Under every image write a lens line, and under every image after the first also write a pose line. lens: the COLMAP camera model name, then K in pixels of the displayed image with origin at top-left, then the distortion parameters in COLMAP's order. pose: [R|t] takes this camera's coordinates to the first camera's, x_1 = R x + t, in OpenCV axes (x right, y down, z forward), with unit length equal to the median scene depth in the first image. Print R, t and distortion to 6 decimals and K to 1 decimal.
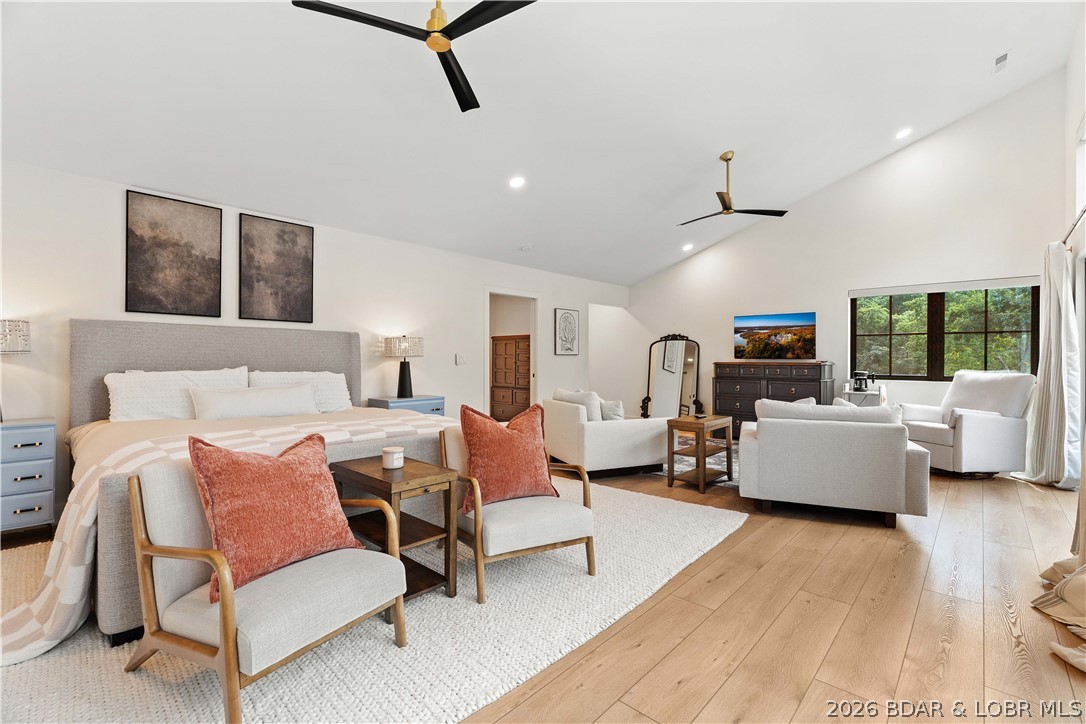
lens RADIAL K [[481.7, 0, 544.9], [0, 481.7, 362.8], [0, 0, 1]] dist [-0.007565, 0.001366]
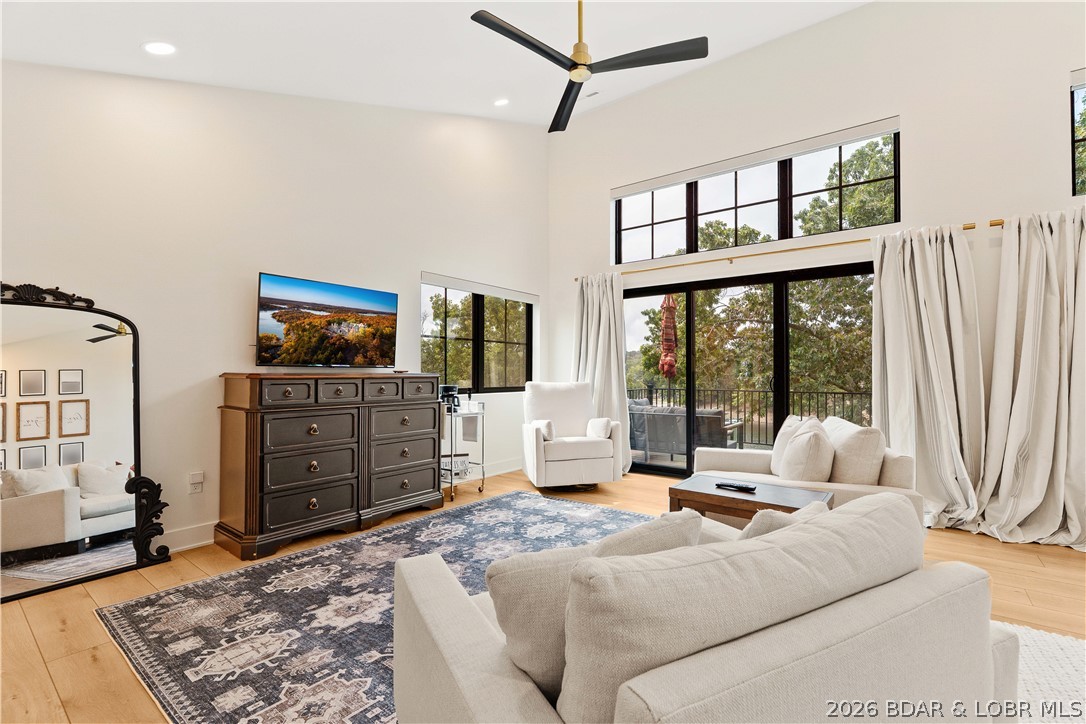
lens RADIAL K [[481.7, 0, 547.2], [0, 481.7, 361.2], [0, 0, 1]] dist [-0.007565, 0.001366]
pose [[-0.087070, 0.024048, 0.995912, -0.112328], [0.010589, 0.999674, -0.023213, 0.001394], [-0.996146, 0.008524, -0.087296, 1.116625]]
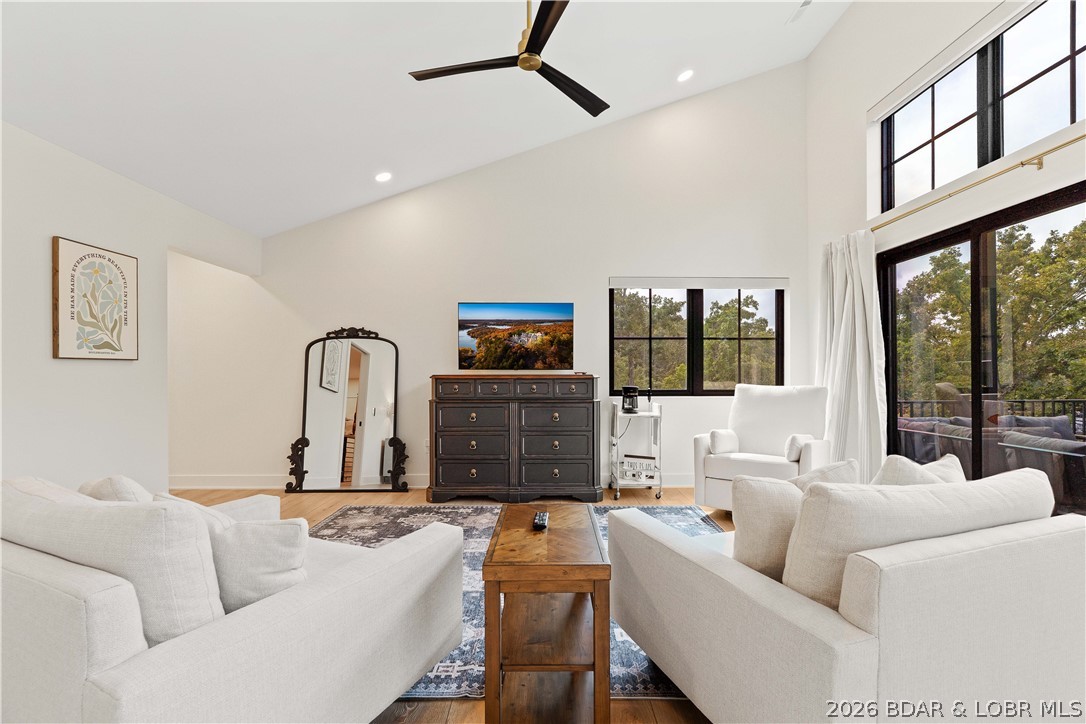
lens RADIAL K [[481.7, 0, 547.4], [0, 481.7, 372.4], [0, 0, 1]] dist [-0.007565, 0.001366]
pose [[0.731925, -0.003299, 0.681377, 0.069987], [0.009332, 0.999943, -0.005183, -0.000054], [-0.681322, 0.010152, 0.731914, 0.663588]]
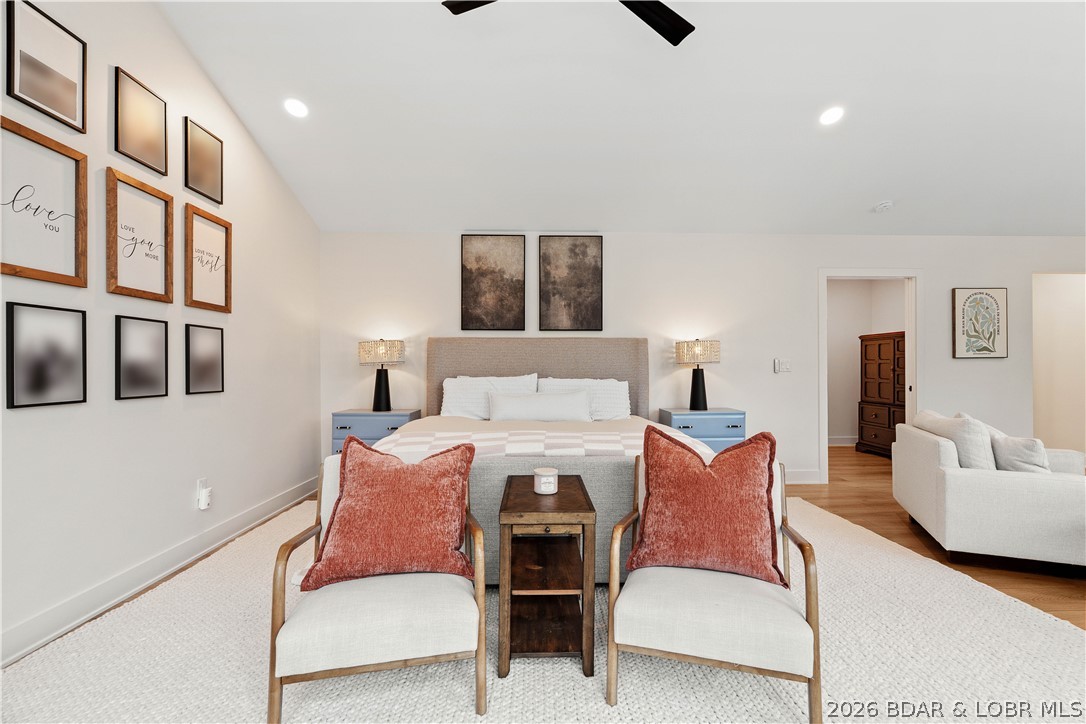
lens RADIAL K [[481.7, 0, 545.0], [0, 481.7, 367.7], [0, 0, 1]] dist [-0.007565, 0.001366]
pose [[0.698711, -0.003483, -0.715395, 0.145337], [-0.000276, 0.999987, -0.005137, -0.000040], [0.715404, 0.003787, 0.698701, 0.195305]]
